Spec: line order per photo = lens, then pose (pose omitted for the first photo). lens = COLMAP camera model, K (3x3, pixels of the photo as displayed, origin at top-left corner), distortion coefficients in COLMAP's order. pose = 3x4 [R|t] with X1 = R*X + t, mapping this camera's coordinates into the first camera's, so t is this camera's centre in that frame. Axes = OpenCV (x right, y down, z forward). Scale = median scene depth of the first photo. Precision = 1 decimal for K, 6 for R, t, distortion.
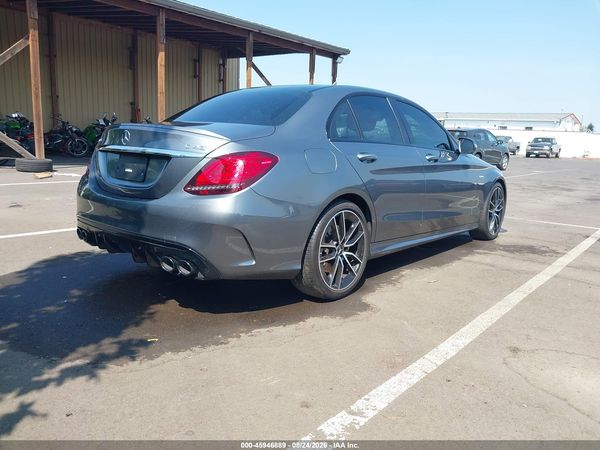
lens RADIAL K [[478.6, 0, 316.9], [0, 478.6, 224.1], [0, 0, 1]] dist [-0.009666, -0.008053]
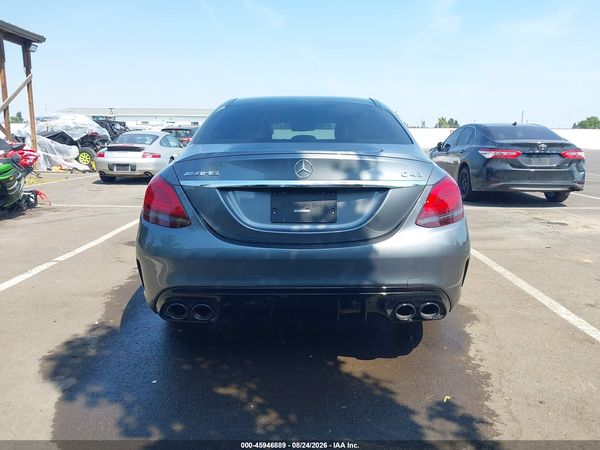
lens RADIAL K [[476.3, 0, 306.8], [0, 476.3, 225.4], [0, 0, 1]] dist [-0.007526, 0.000987]
pose [[0.776345, -0.147394, 0.612832, -0.663046], [0.138685, 0.988392, 0.062032, -0.103595], [-0.614861, 0.036832, 0.787775, 0.296539]]
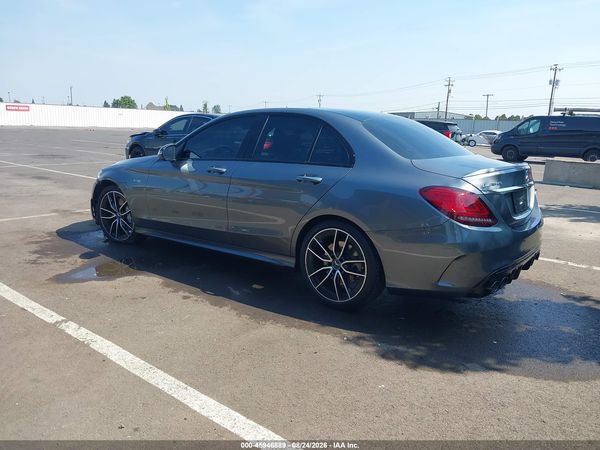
lens RADIAL K [[476.3, 0, 306.8], [0, 476.3, 225.4], [0, 0, 1]] dist [-0.007526, 0.000987]
pose [[-0.017351, -0.245031, 0.969360, -1.193814], [0.149161, 0.958022, 0.244835, -0.327004], [-0.988661, 0.148839, 0.019926, 1.159571]]
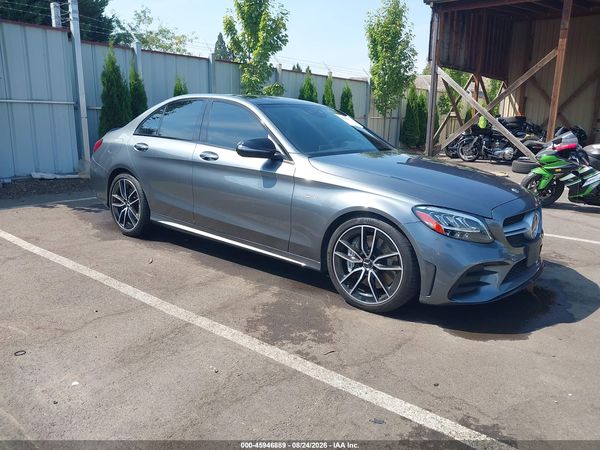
lens RADIAL K [[476.3, 0, 306.8], [0, 476.3, 225.4], [0, 0, 1]] dist [-0.007526, 0.000987]
pose [[0.012968, 0.186210, -0.982424, 1.361415], [-0.200969, 0.962943, 0.179865, -0.237317], [0.979512, 0.195105, 0.049910, 1.277861]]
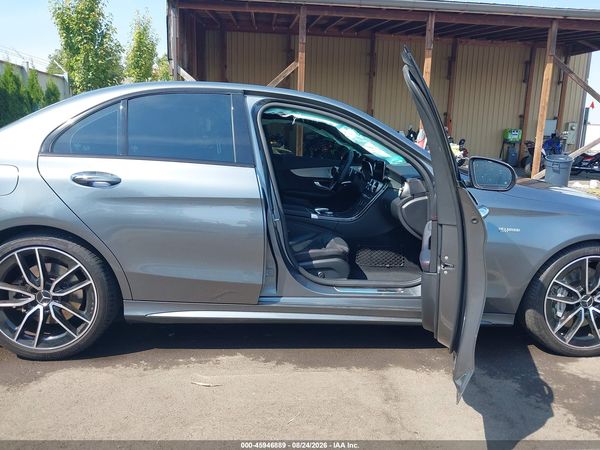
lens RADIAL K [[483.2, 0, 311.0], [0, 483.2, 224.1], [0, 0, 1]] dist [-0.006804, -0.008592]
pose [[0.698682, 0.115784, -0.706001, 0.740231], [-0.132967, 0.990639, 0.030876, -0.120387], [0.702968, 0.072302, 0.707537, 0.630974]]
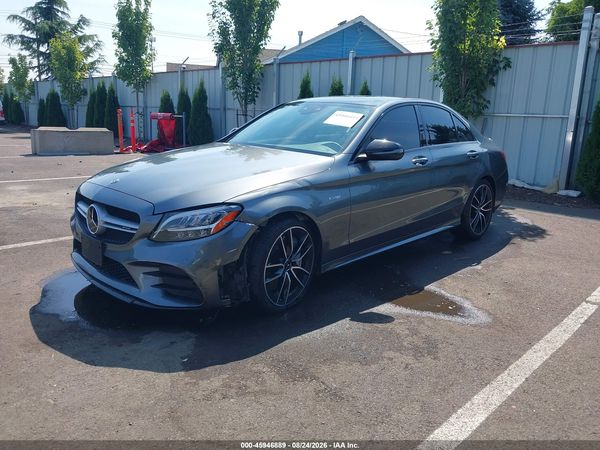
lens RADIAL K [[476.3, 0, 306.8], [0, 476.3, 225.4], [0, 0, 1]] dist [-0.007526, 0.000987]
pose [[-0.994094, -0.092737, 0.056363, 0.078967], [-0.062522, 0.913932, 0.401022, -0.499695], [-0.088702, 0.395130, -0.914333, 2.451777]]
